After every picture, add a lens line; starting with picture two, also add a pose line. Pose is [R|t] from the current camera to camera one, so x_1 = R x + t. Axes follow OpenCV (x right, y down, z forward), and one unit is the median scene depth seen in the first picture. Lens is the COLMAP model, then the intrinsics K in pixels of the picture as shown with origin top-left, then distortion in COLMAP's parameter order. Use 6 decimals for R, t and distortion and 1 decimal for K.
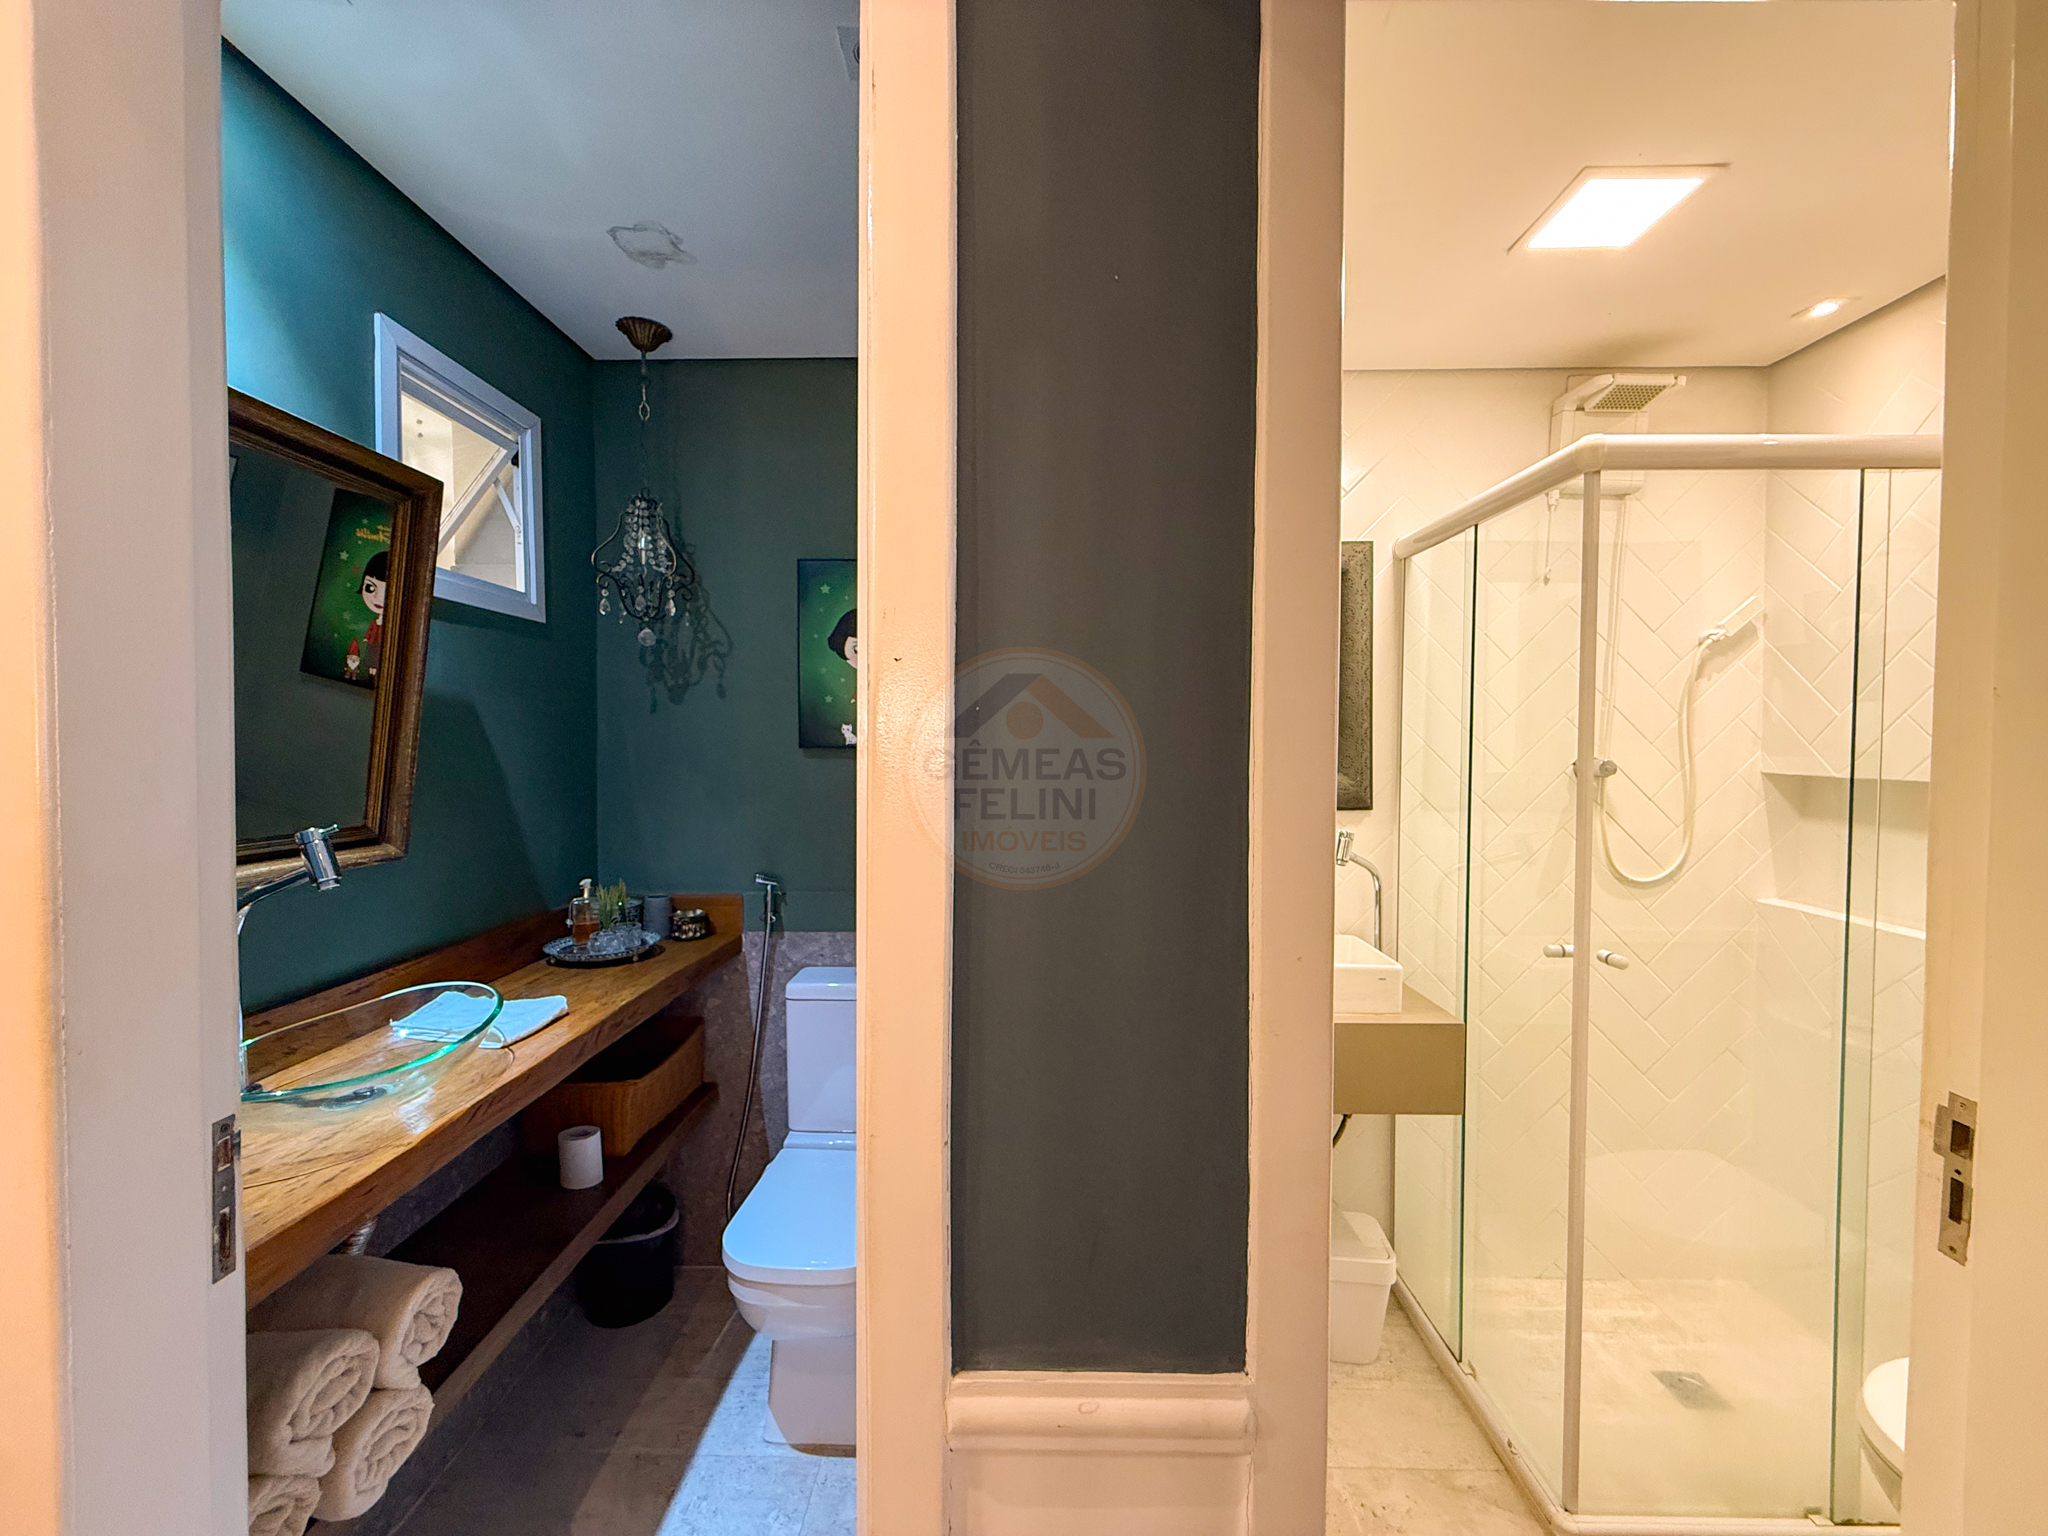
lens RADIAL K [[816.3, 0, 1020.1], [0, 816.3, 767.7], [0, 0, 1]] dist [-0.001811, 0.000674]
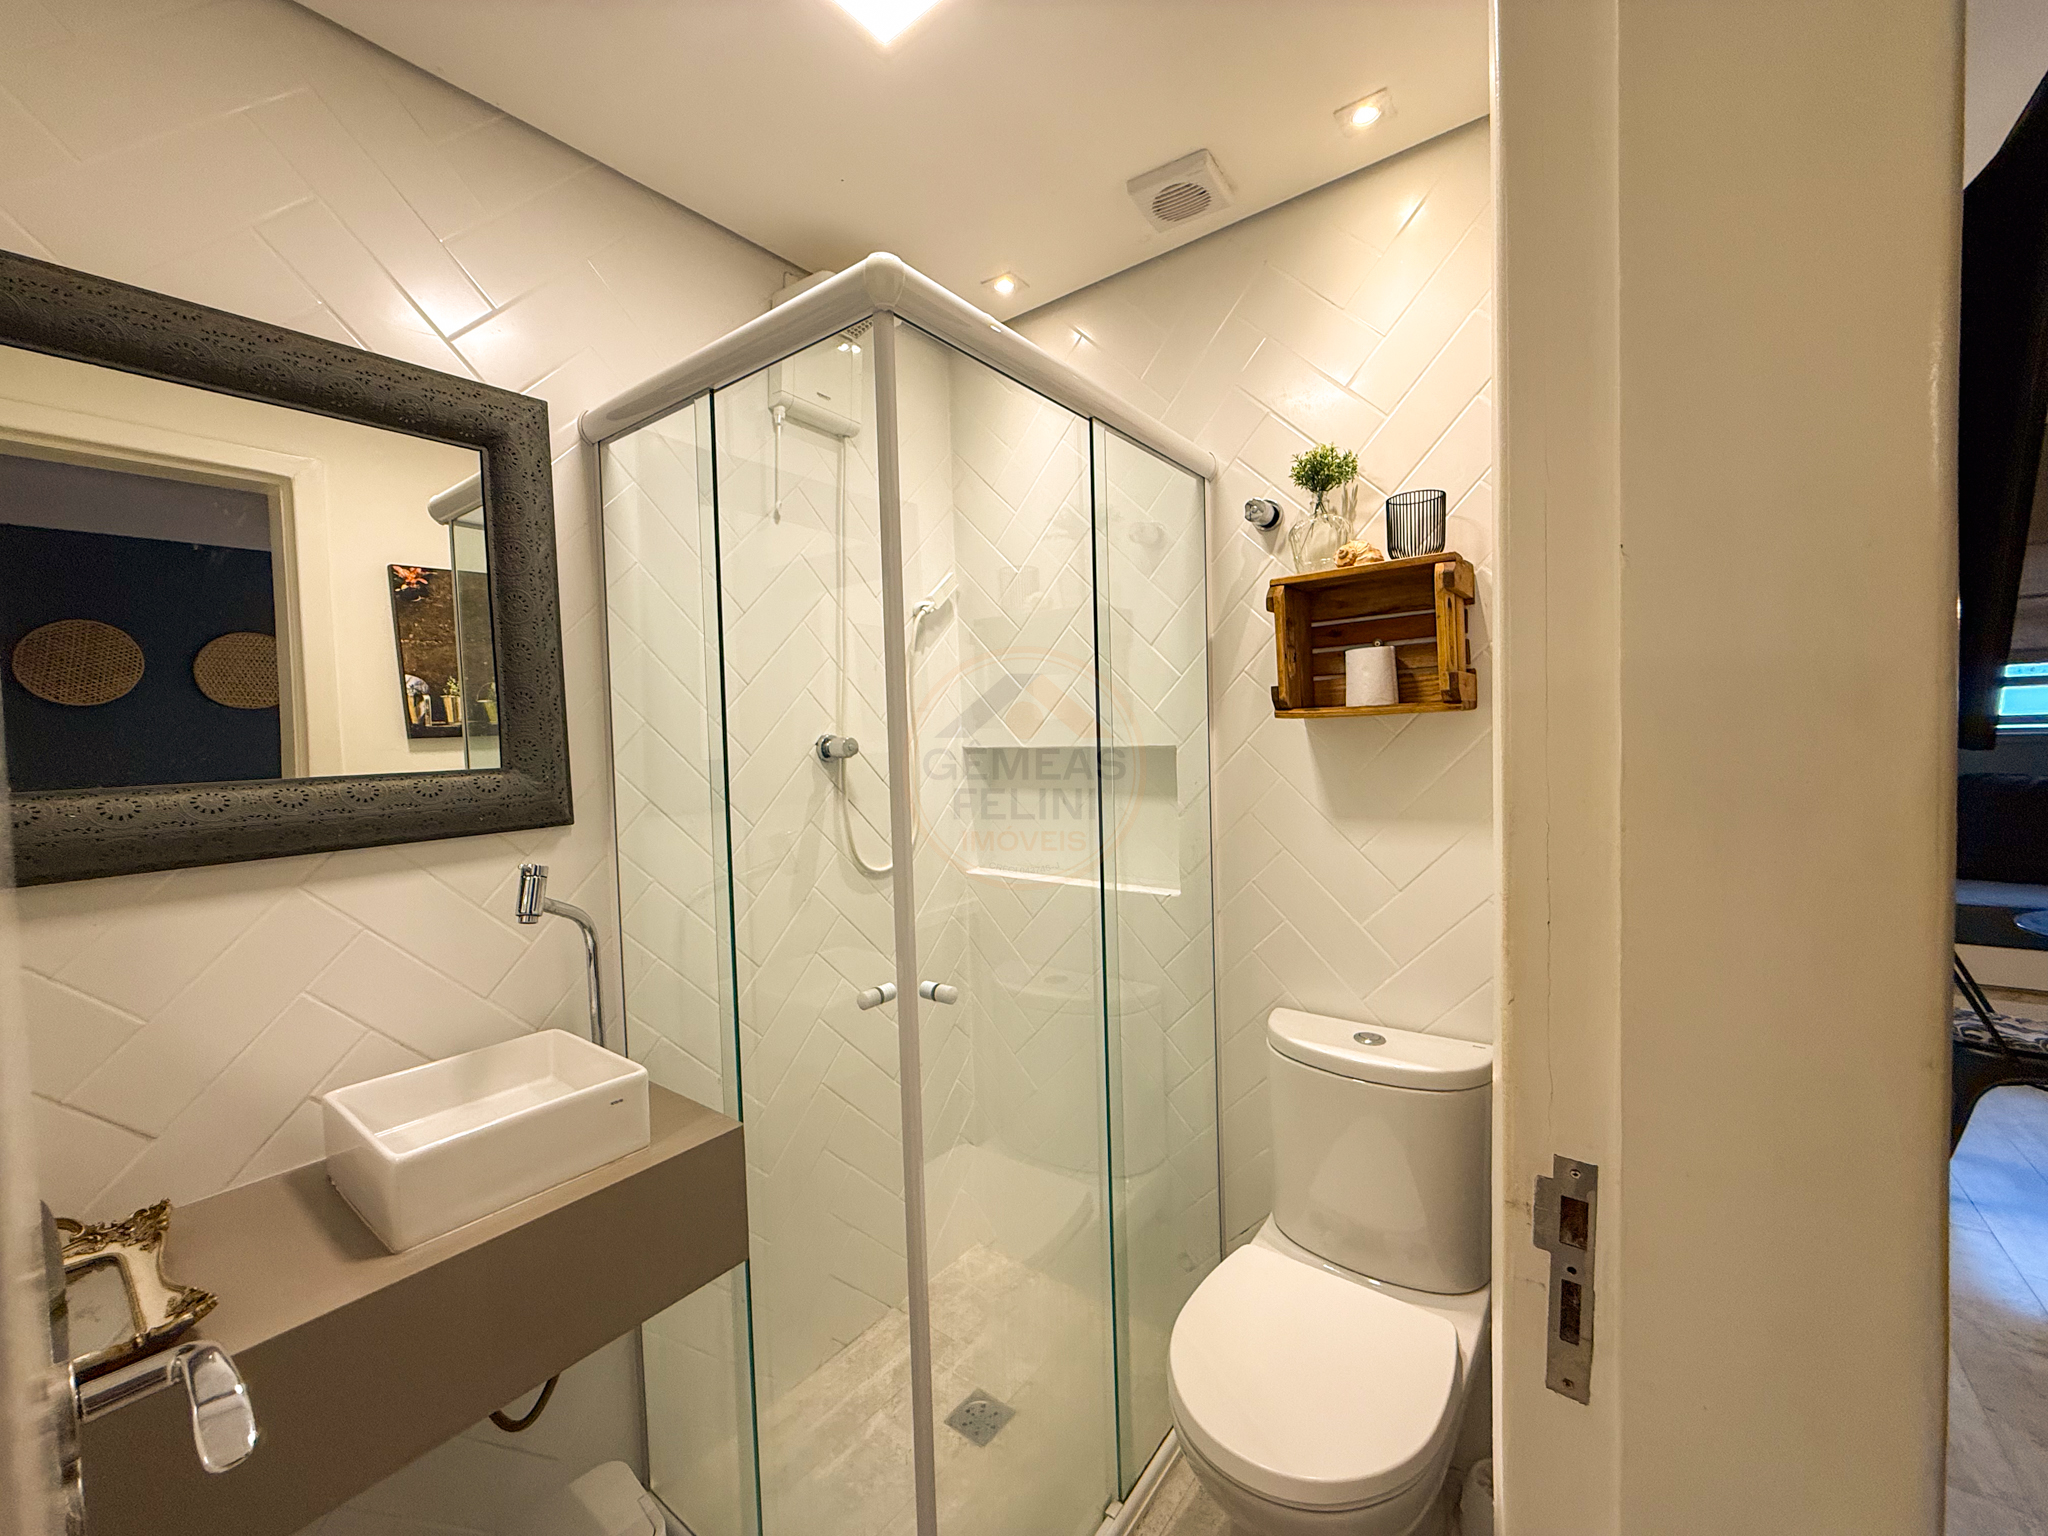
lens RADIAL K [[816.3, 0, 1020.1], [0, 816.3, 767.7], [0, 0, 1]] dist [-0.001811, 0.000674]
pose [[0.589384, -0.049966, 0.806307, 0.144351], [0.055078, 0.998248, 0.021601, 0.015277], [-0.805974, 0.031678, 0.591103, 0.392601]]
